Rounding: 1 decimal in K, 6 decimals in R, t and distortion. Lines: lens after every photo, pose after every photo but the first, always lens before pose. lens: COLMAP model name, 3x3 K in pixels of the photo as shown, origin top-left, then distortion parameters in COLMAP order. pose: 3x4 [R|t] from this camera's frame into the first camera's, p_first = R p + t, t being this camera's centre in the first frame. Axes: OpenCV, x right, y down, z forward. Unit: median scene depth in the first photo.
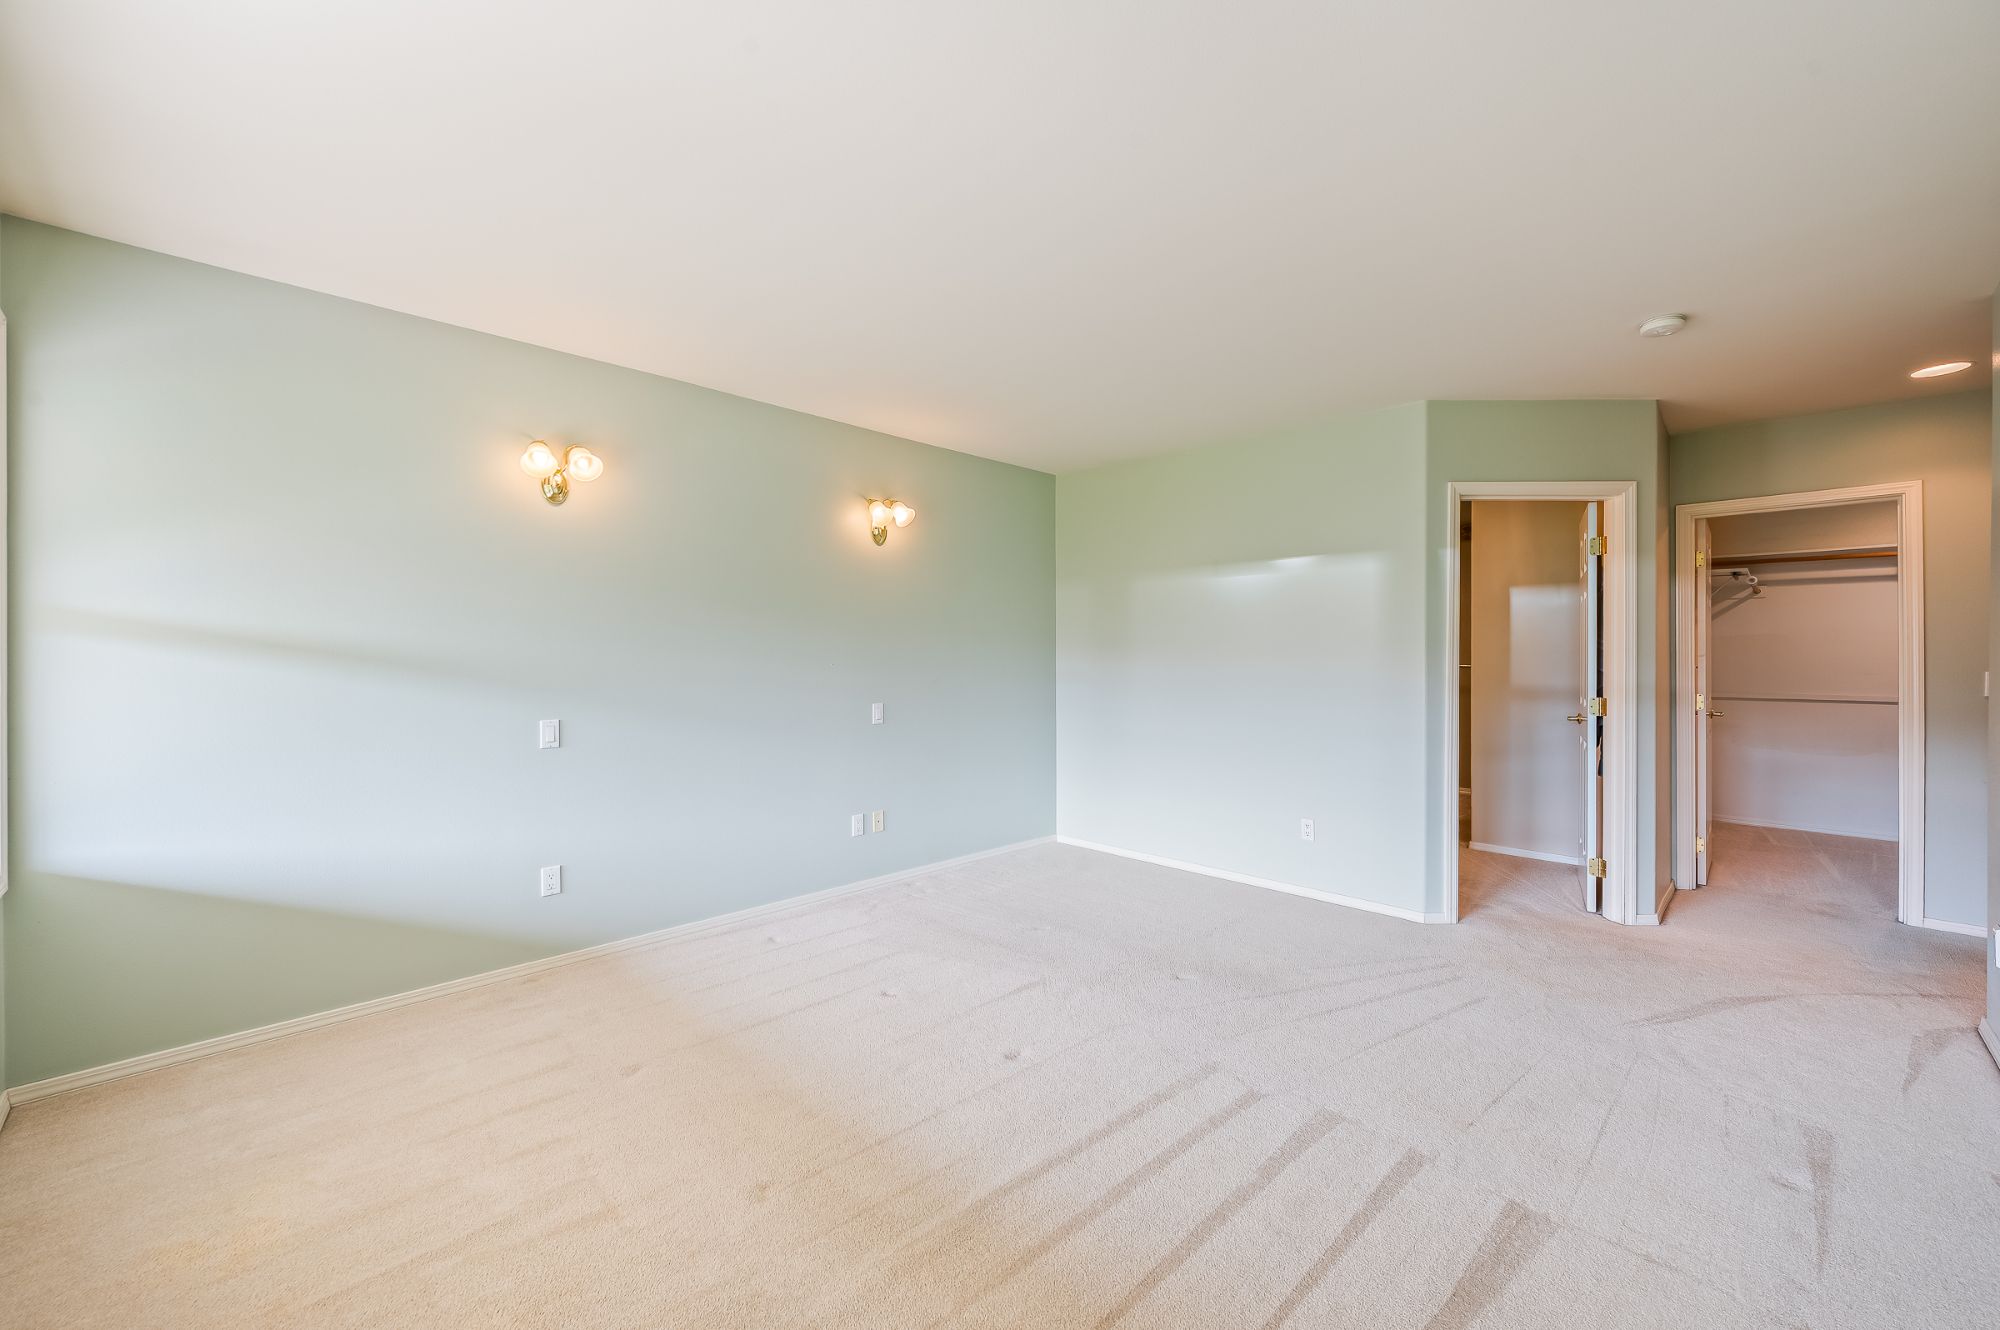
lens RADIAL K [[801.5, 0, 985.2], [0, 801.5, 657.0], [0, 0, 1]] dist [-0.003309, 0.000609]
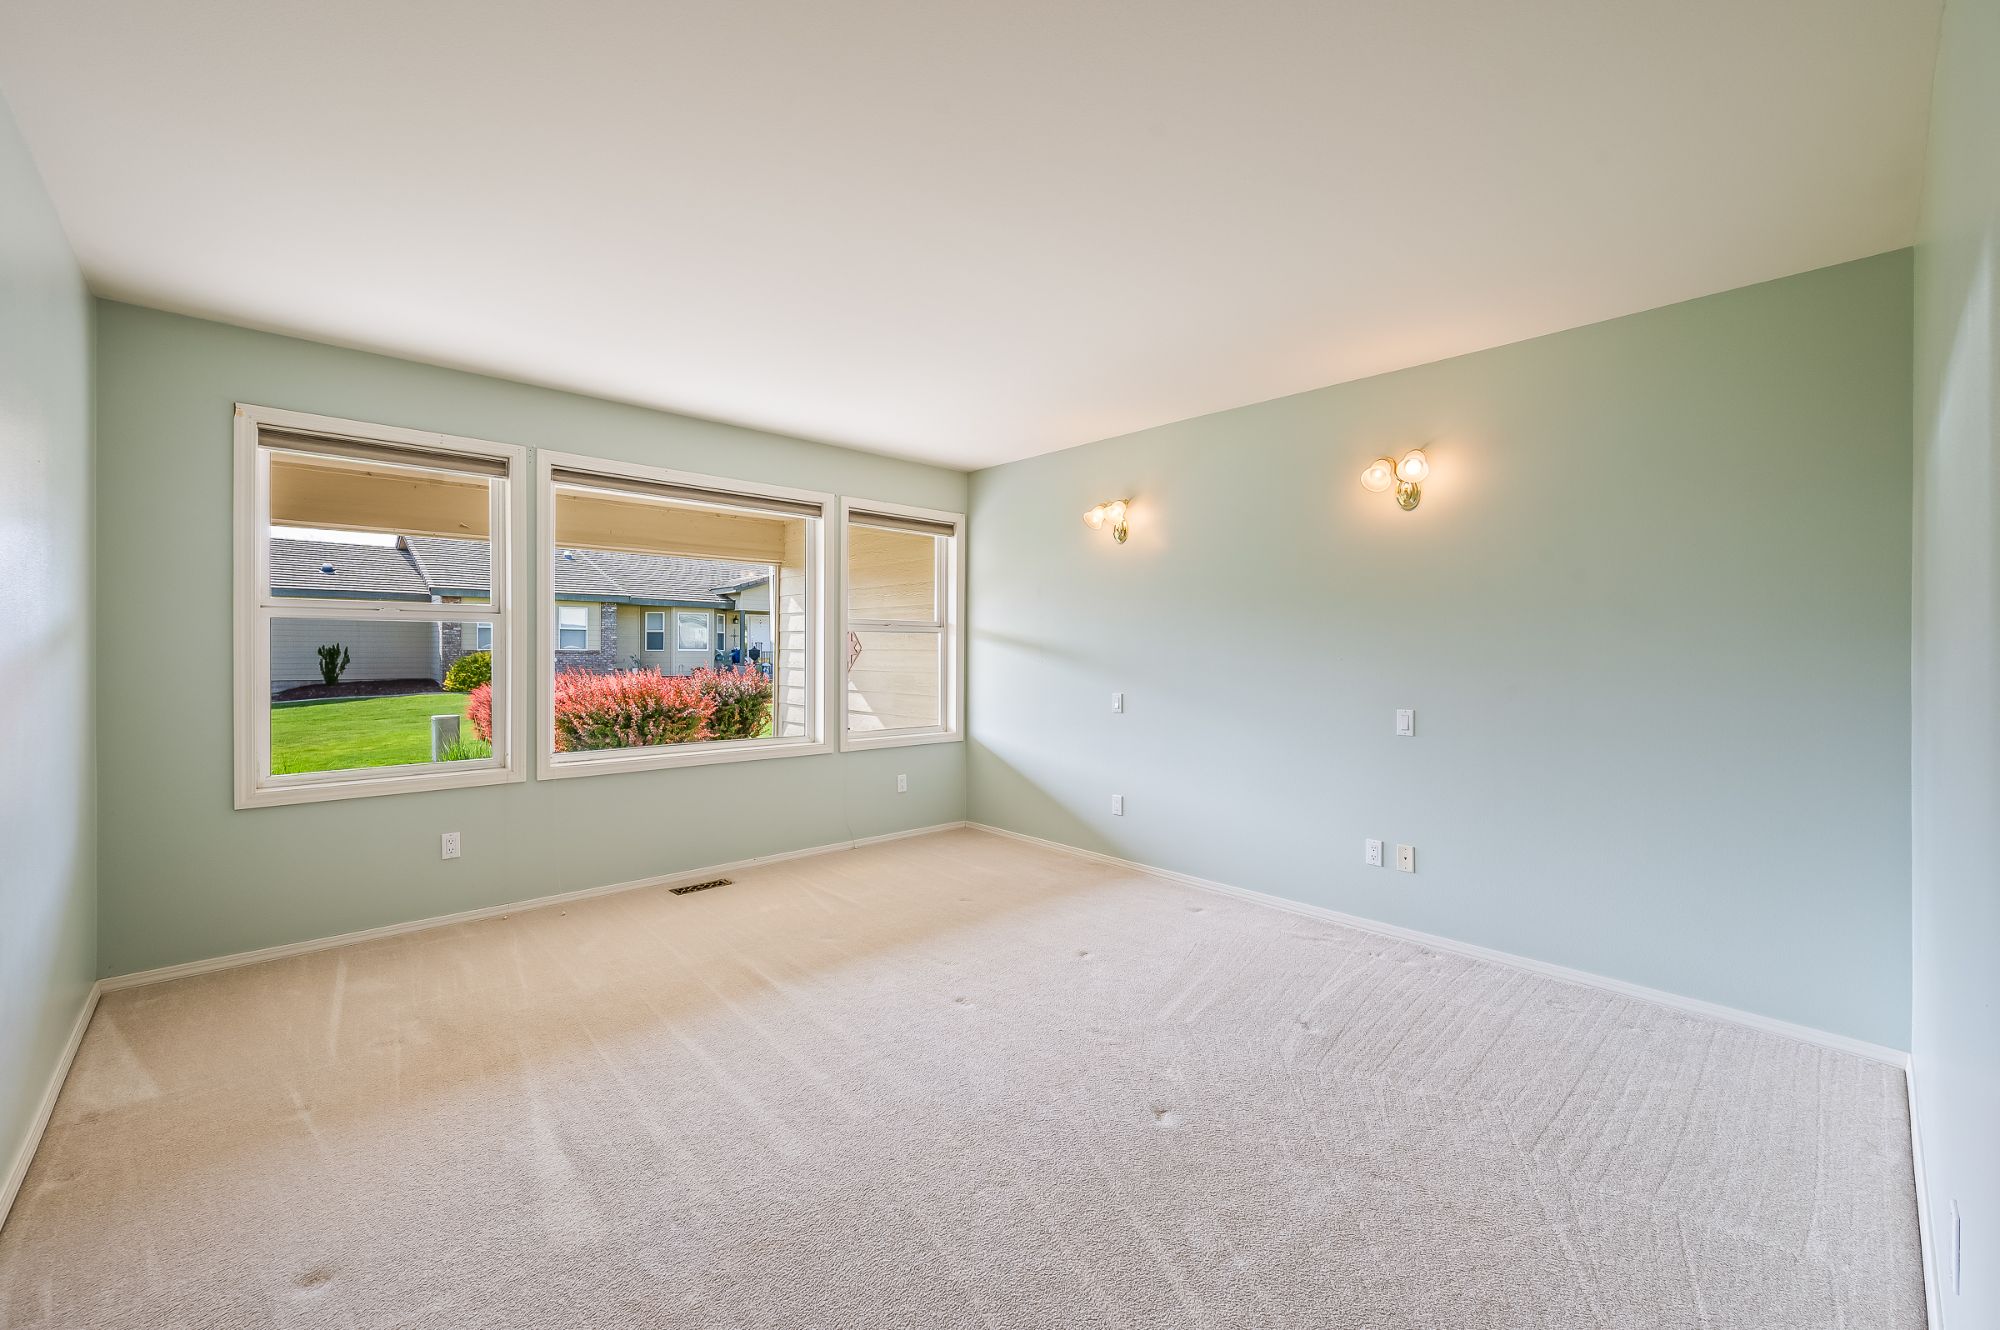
lens RADIAL K [[801.5, 0, 1014.4], [0, 801.5, 655.2], [0, 0, 1]] dist [-0.003309, 0.000609]
pose [[-0.034762, 0.006822, -0.999372, 0.681897], [-0.002810, 0.999972, 0.006924, 0.000413], [0.999392, 0.003049, -0.034741, 0.652109]]
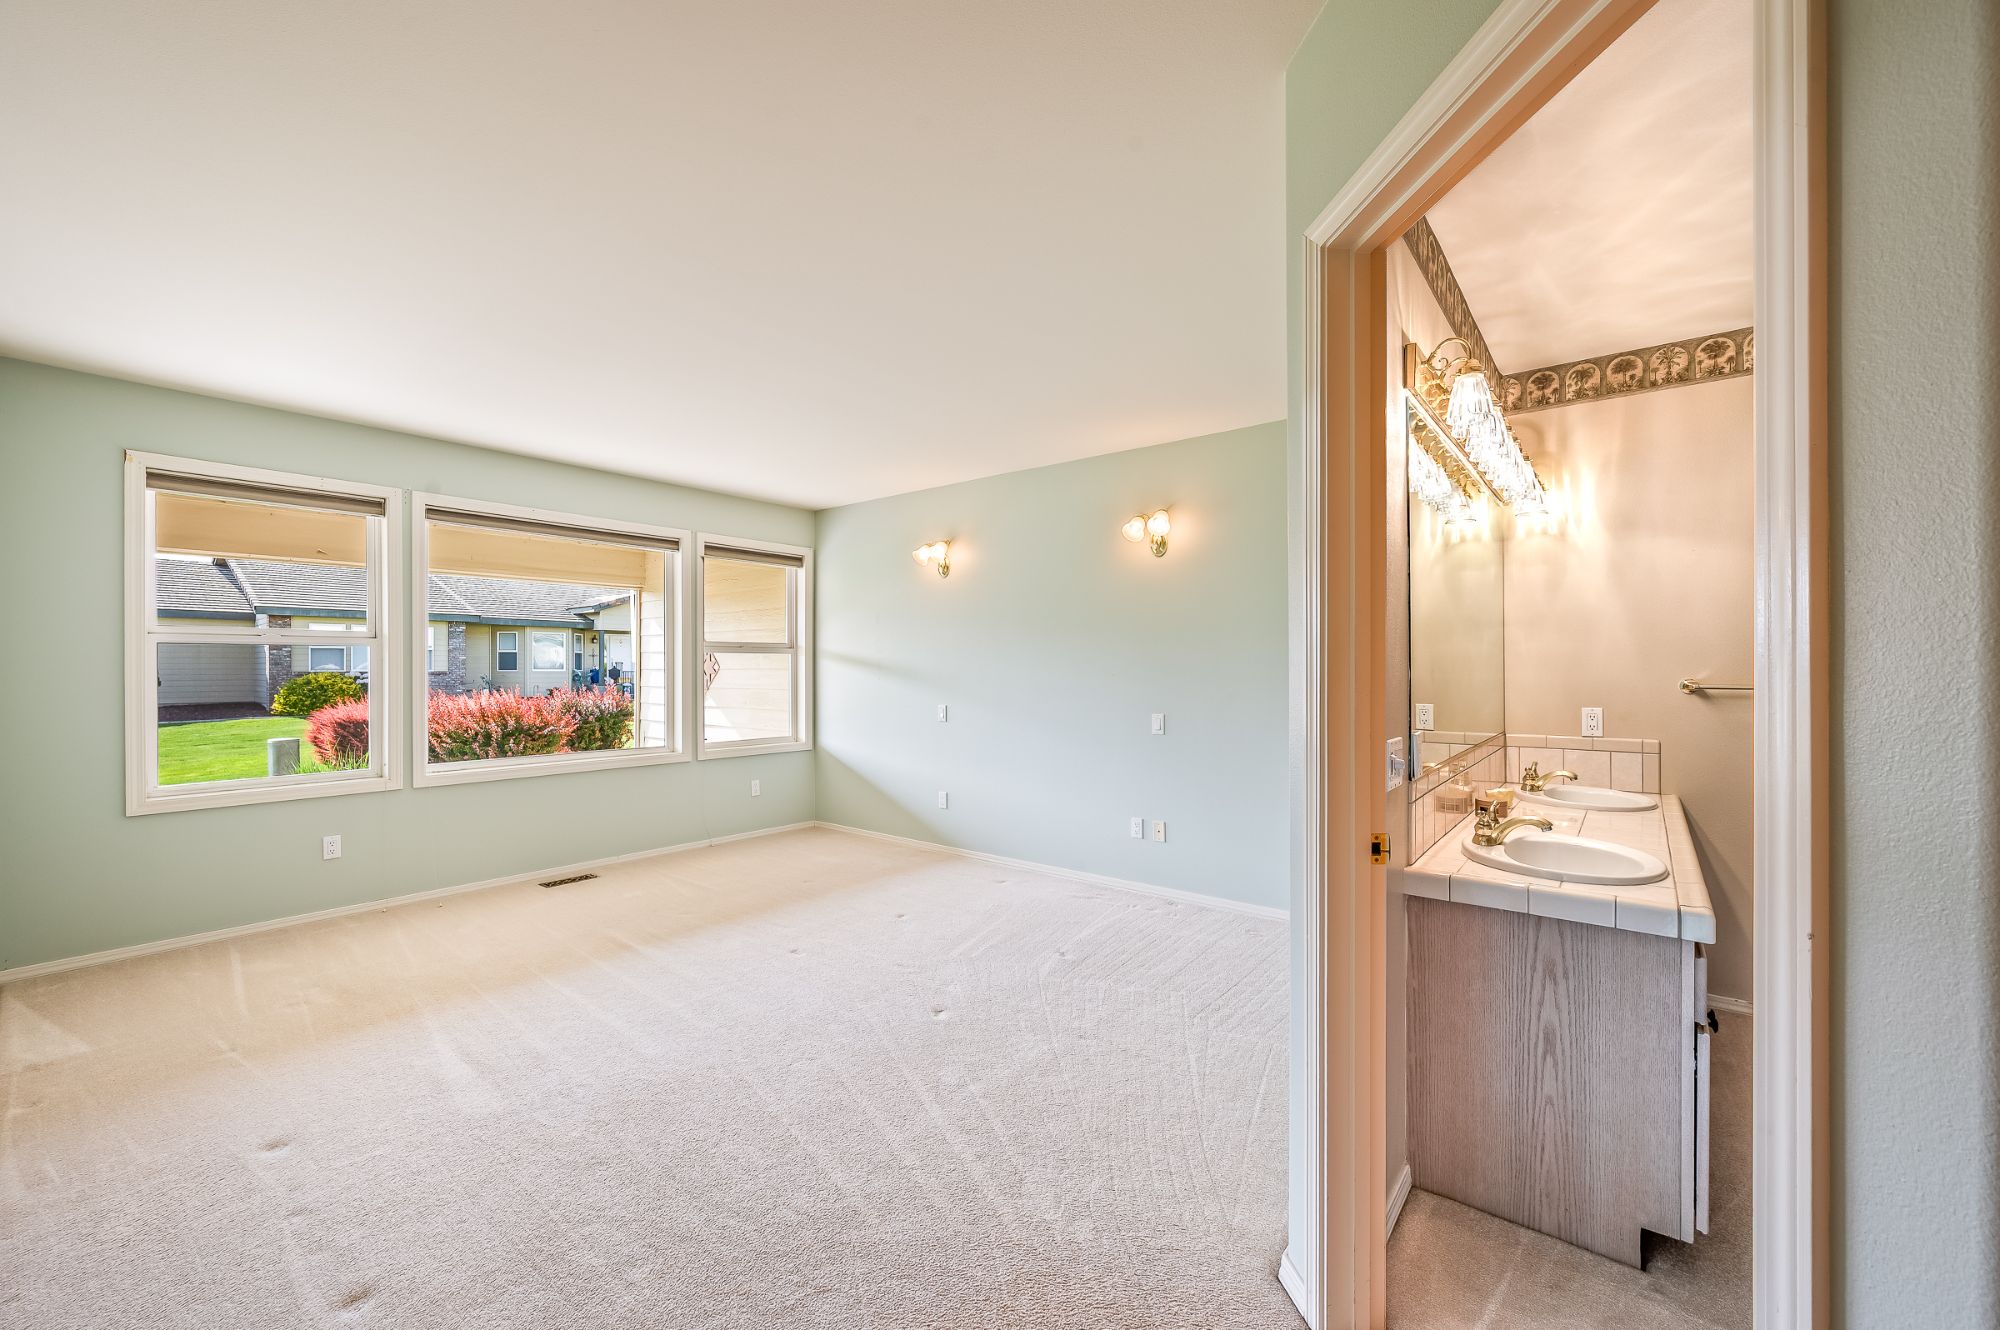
lens RADIAL K [[801.5, 0, 992.3], [0, 801.5, 672.5], [0, 0, 1]] dist [-0.003309, 0.000609]
pose [[0.092840, 0.005401, -0.995666, 0.860480], [0.002610, 0.999981, 0.005668, 0.000500], [0.995678, -0.003124, 0.092824, 0.712663]]
